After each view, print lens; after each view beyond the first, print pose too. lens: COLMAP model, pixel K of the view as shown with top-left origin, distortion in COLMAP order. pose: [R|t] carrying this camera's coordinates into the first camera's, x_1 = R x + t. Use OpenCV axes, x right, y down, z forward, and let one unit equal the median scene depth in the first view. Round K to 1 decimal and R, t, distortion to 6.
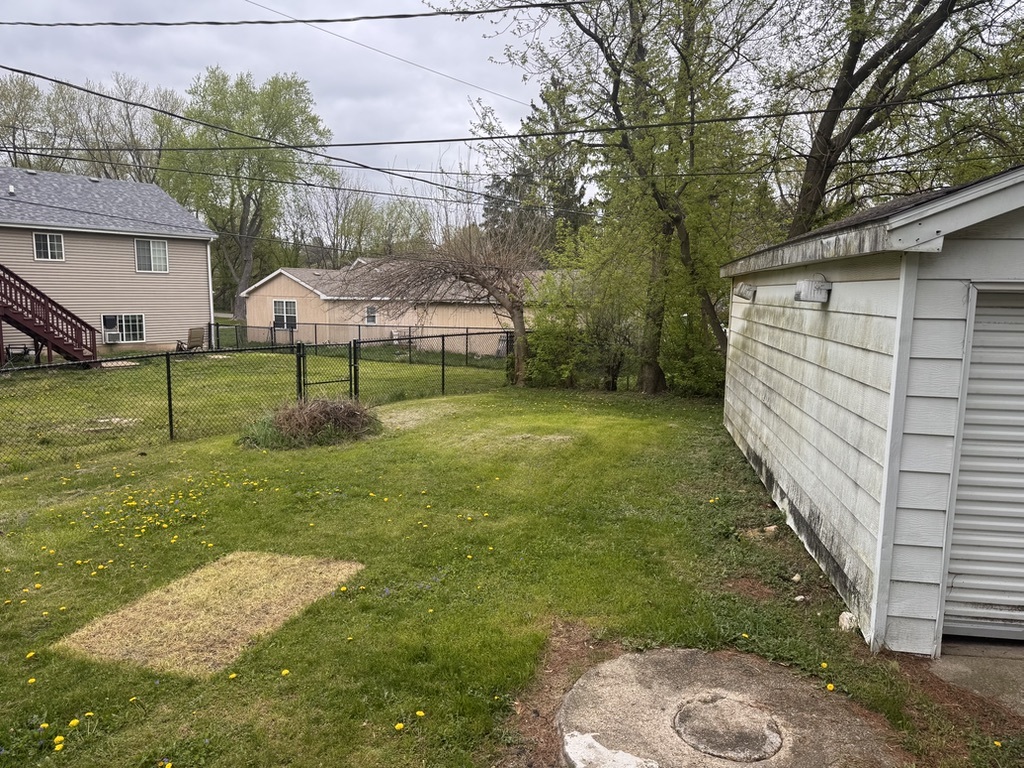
lens RADIAL K [[726.0, 0, 516.8], [0, 726.0, 401.1], [0, 0, 1]] dist [0.016295, -0.005580]
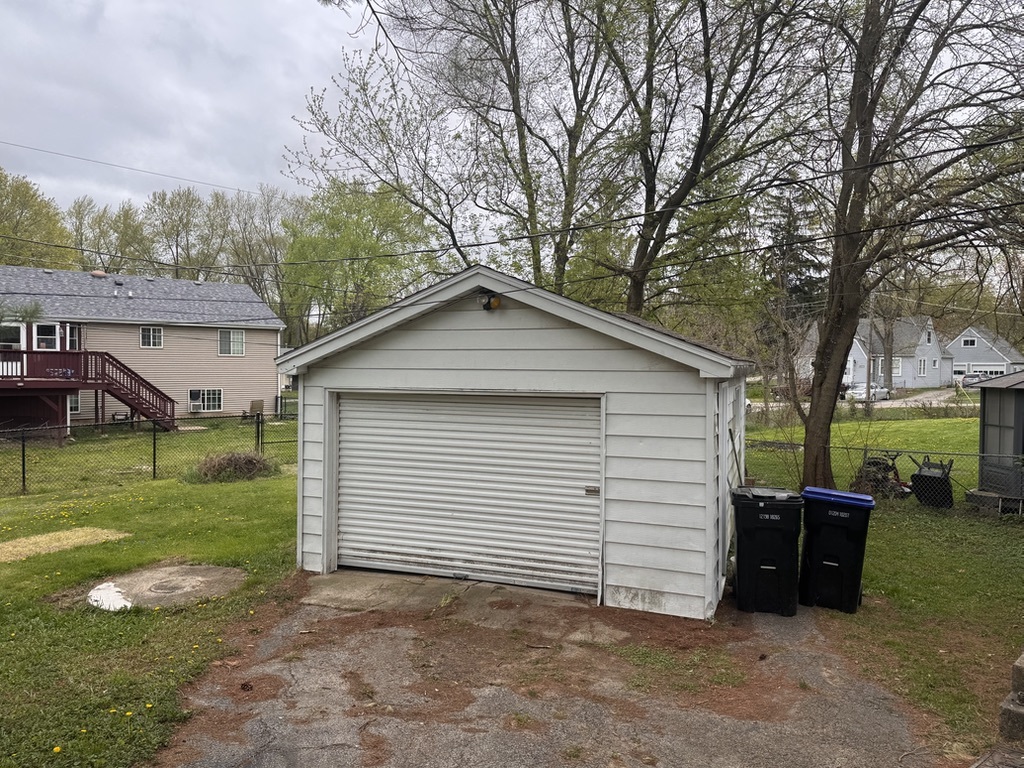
lens RADIAL K [[726.0, 0, 516.8], [0, 726.0, 401.1], [0, 0, 1]] dist [0.016295, -0.005580]
pose [[0.984175, 0.008449, -0.176996, 0.228012], [-0.026007, 0.994934, -0.097113, 0.010049], [0.175279, 0.100179, 0.979409, -0.141493]]
